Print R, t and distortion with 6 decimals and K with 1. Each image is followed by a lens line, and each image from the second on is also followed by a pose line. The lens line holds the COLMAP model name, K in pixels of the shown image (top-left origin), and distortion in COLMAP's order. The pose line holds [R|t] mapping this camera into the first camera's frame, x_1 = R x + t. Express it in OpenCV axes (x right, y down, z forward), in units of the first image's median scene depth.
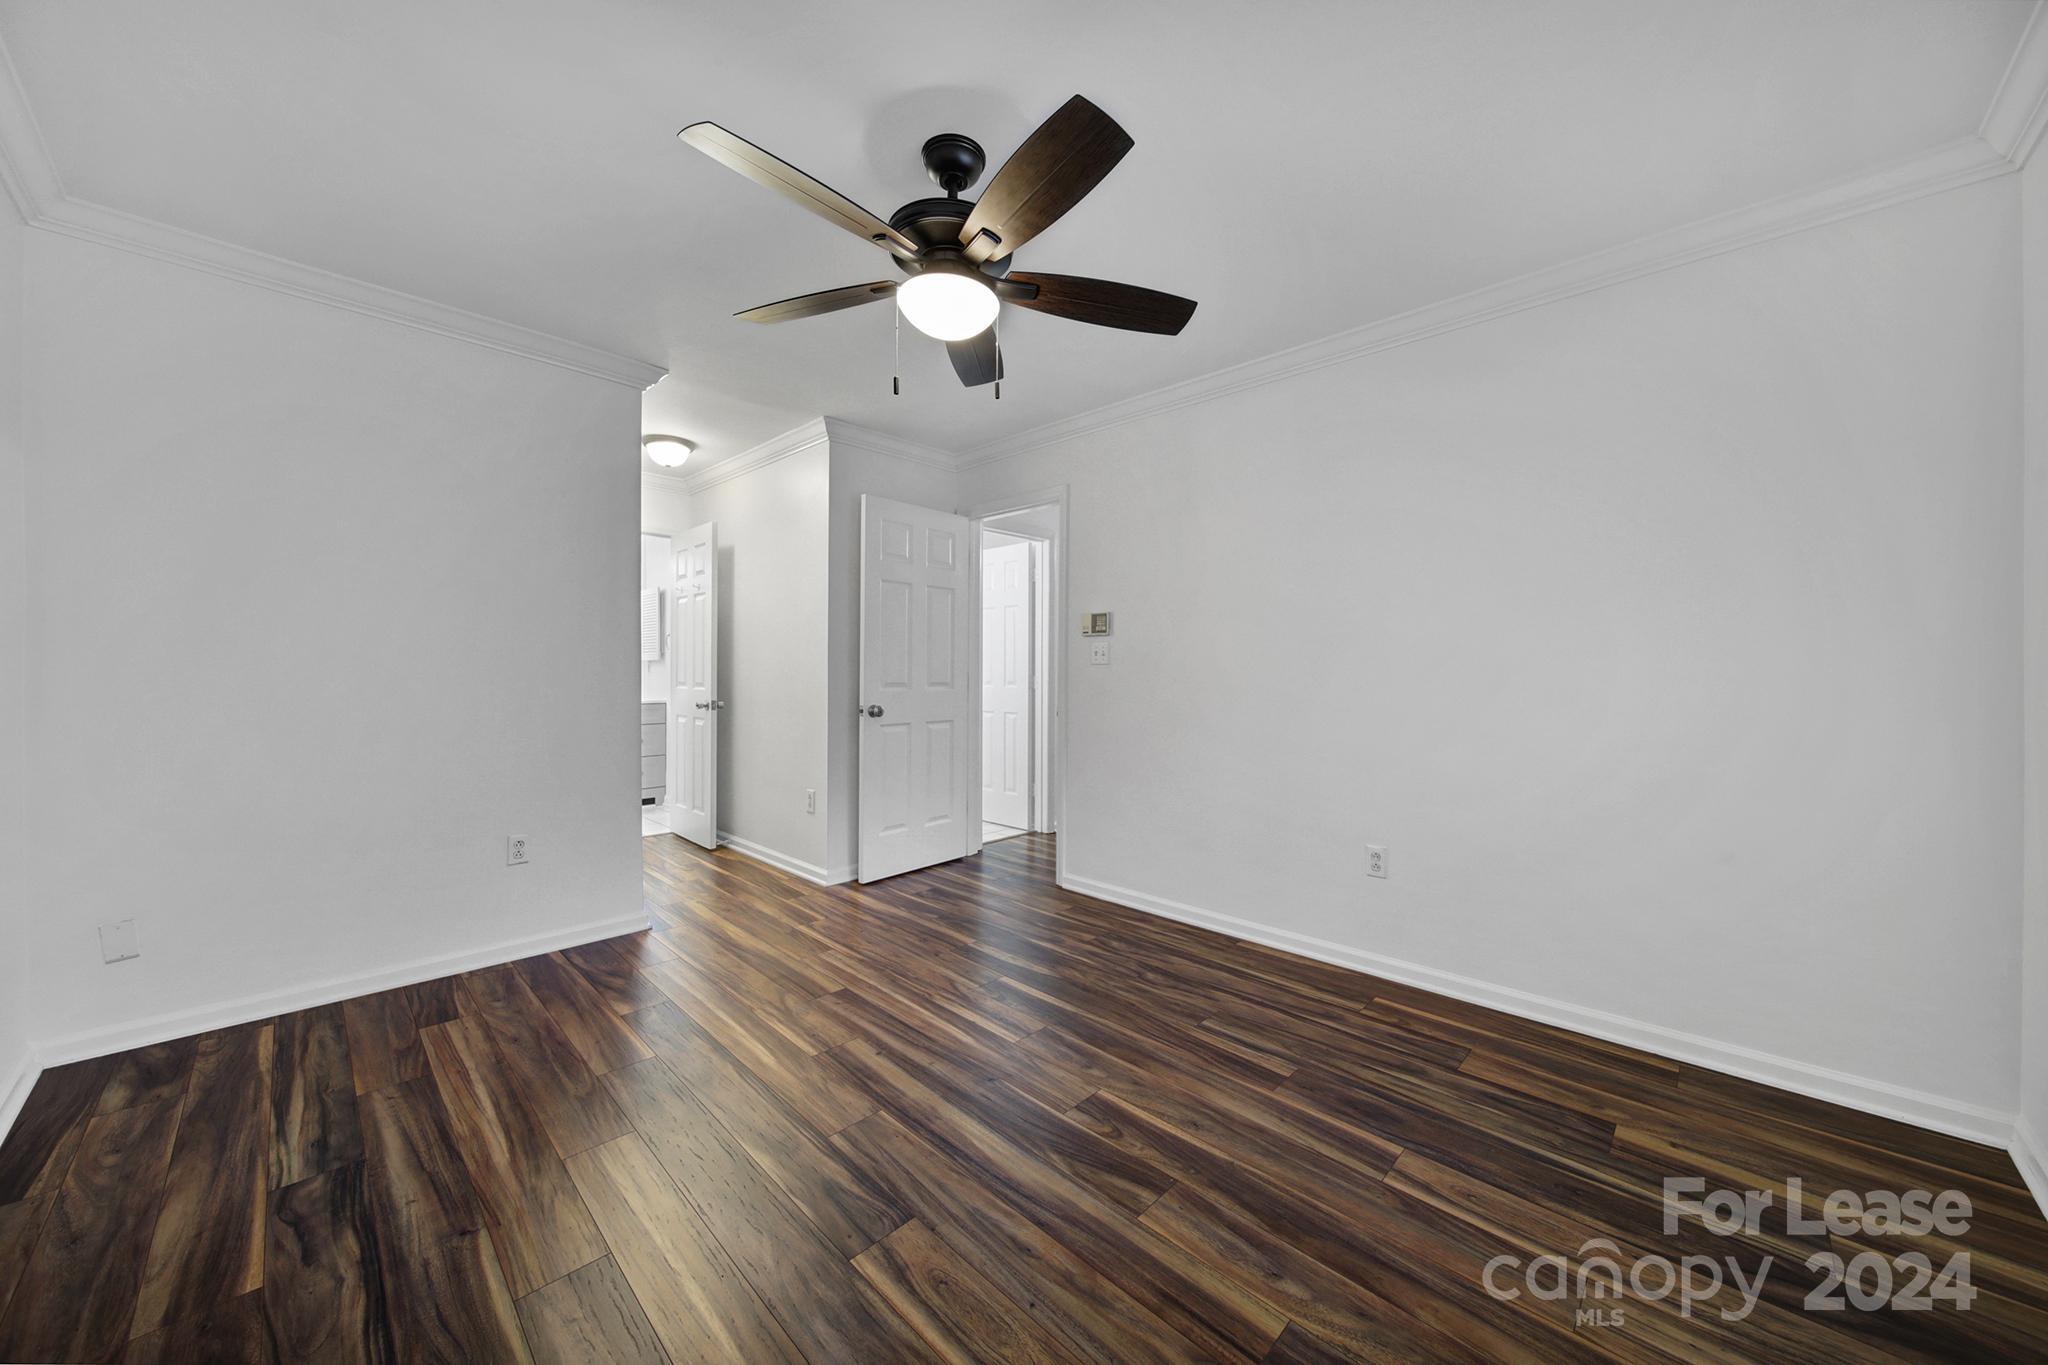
lens RADIAL K [[724.1, 0, 1027.8], [0, 724.1, 666.8], [0, 0, 1]] dist [-0.002362, -0.000429]
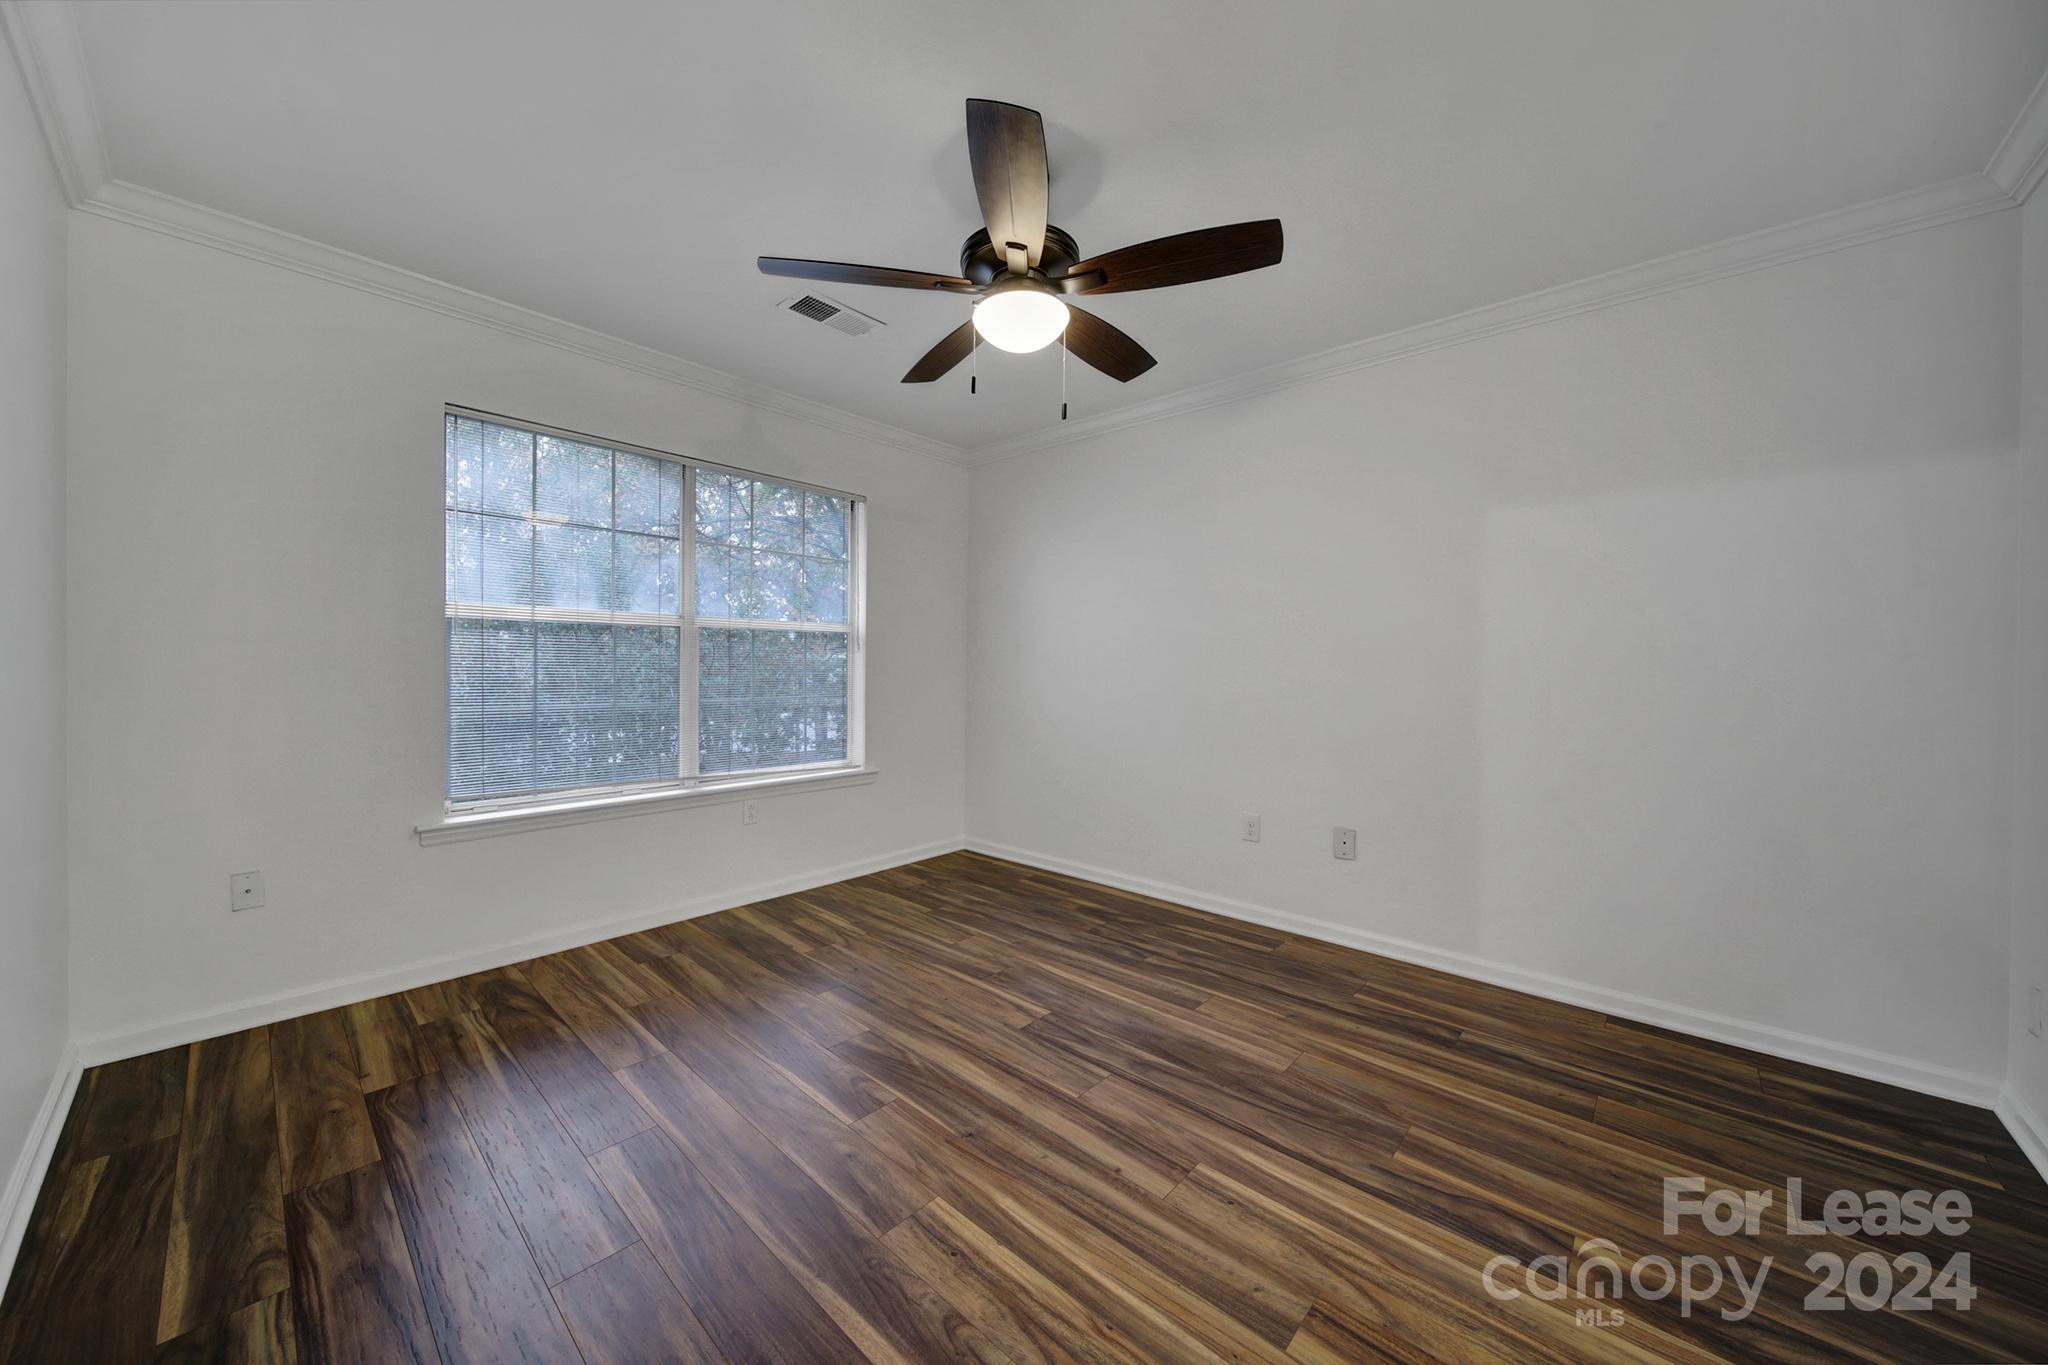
lens RADIAL K [[721.6, 0, 1024.8], [0, 721.6, 671.8], [0, 0, 1]] dist [-0.001234, -0.000395]
pose [[-0.999399, -0.014237, -0.031615, -0.087949], [-0.014199, 0.999898, -0.001449, 0.014094], [0.031632, -0.000999, -0.999499, 2.012891]]
